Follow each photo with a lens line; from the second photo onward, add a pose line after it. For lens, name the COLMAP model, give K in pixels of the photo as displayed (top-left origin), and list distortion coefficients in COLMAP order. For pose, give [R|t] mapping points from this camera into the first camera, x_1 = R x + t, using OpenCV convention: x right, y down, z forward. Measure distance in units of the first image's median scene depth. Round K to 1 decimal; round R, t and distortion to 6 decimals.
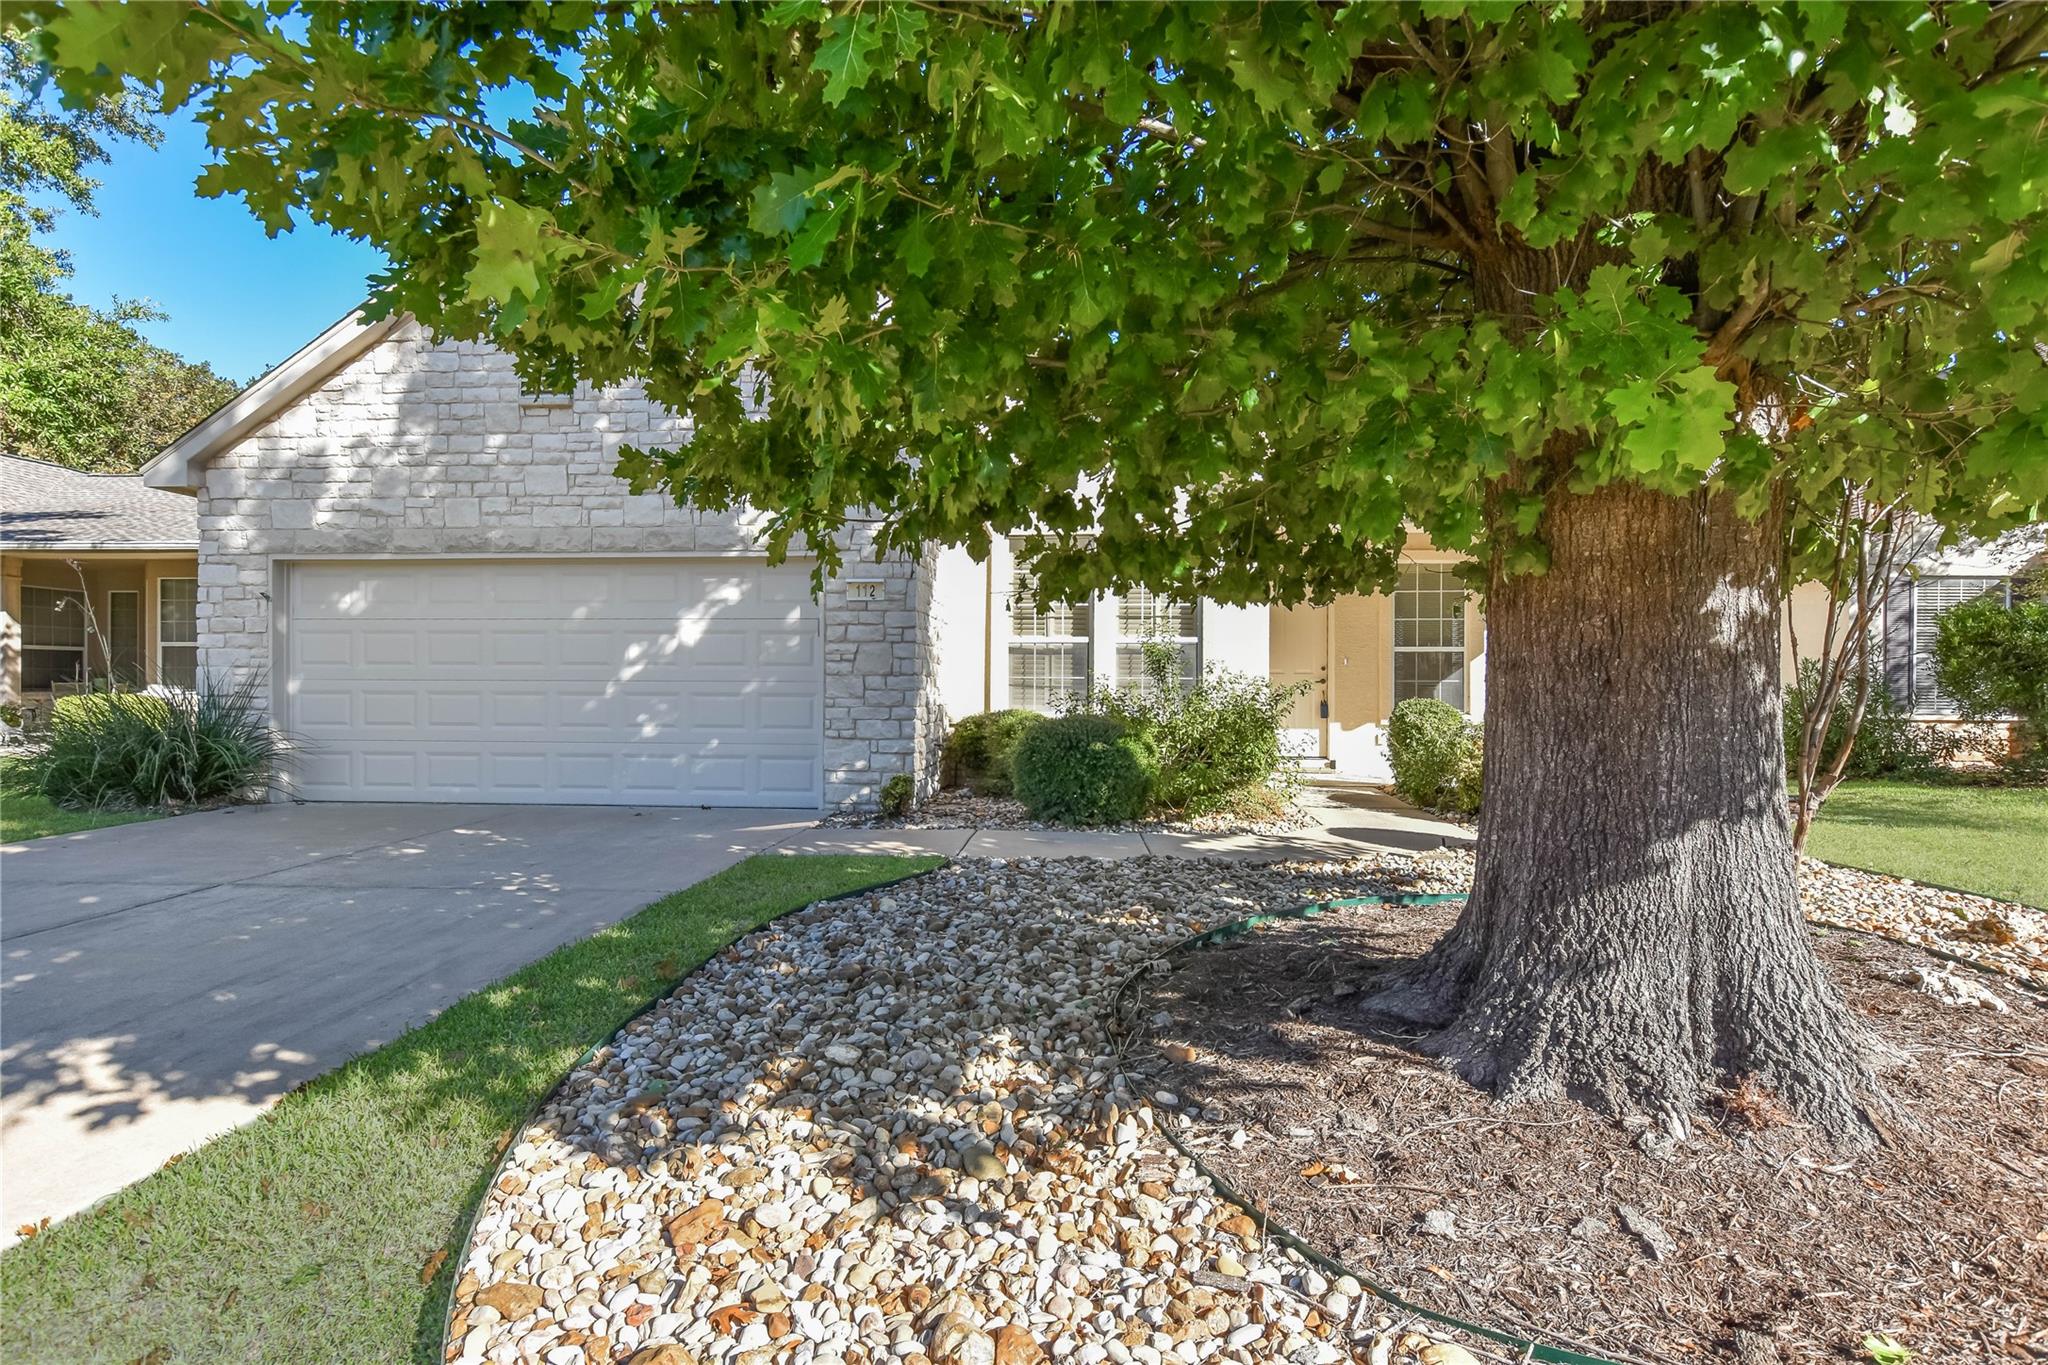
lens RADIAL K [[1022.4, 0, 1024.0], [0, 1022.4, 682.5], [0, 0, 1]] dist [0.000489, 0.001286]
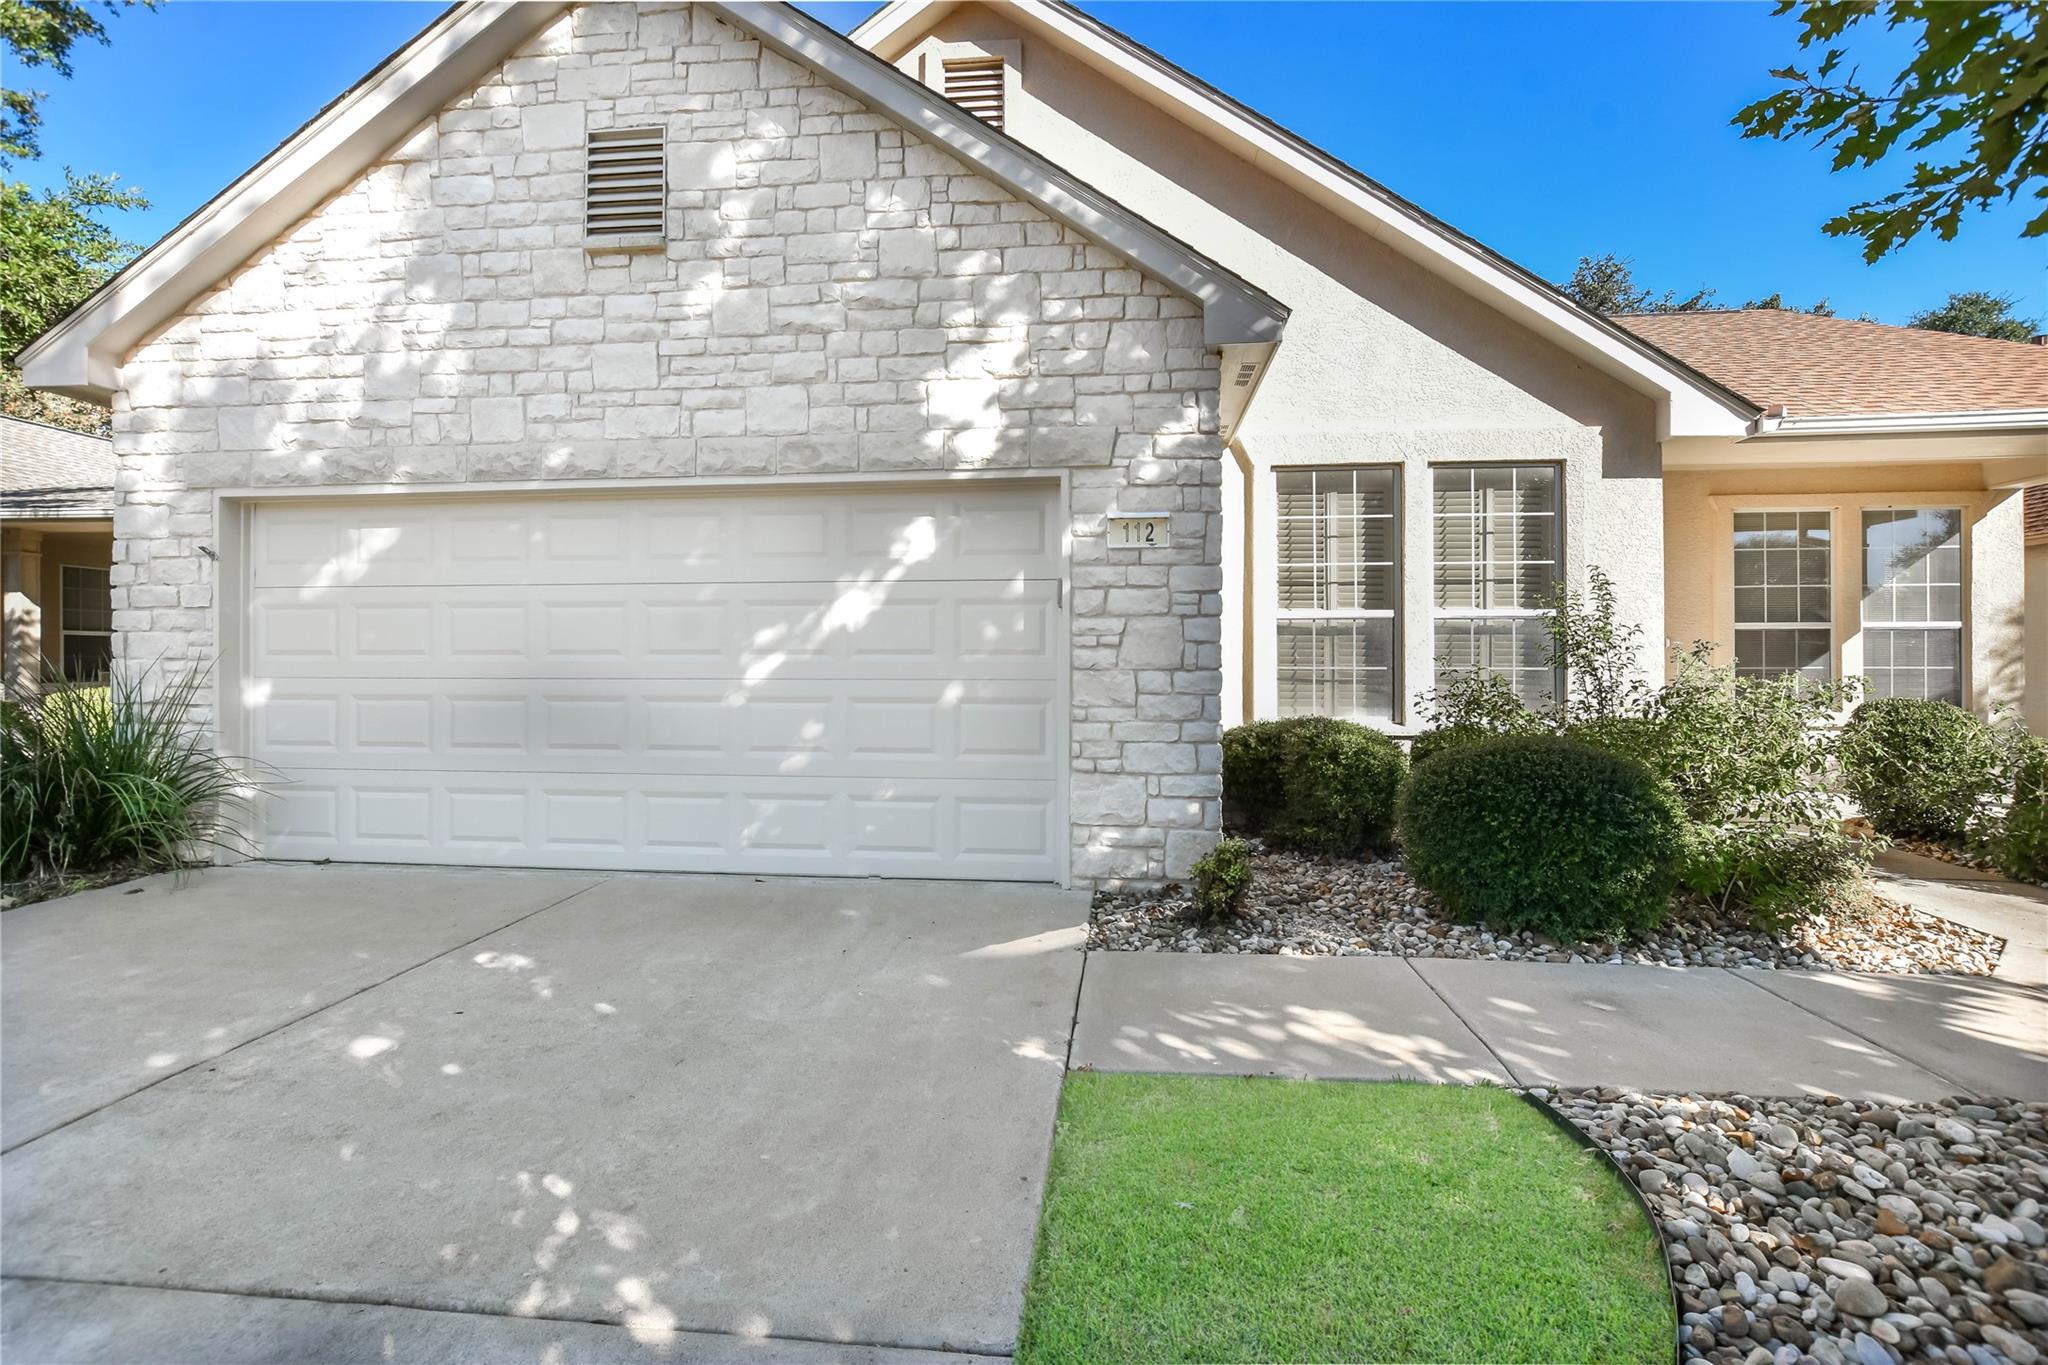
lens RADIAL K [[899.4, 0, 1020.9], [0, 899.4, 652.8], [0, 0, 1]] dist [-0.003873, -0.000326]
pose [[0.999534, -0.004403, -0.030195, -0.201658], [0.004087, 0.999936, -0.010526, -0.011400], [0.030239, 0.010398, 0.999489, 0.442799]]
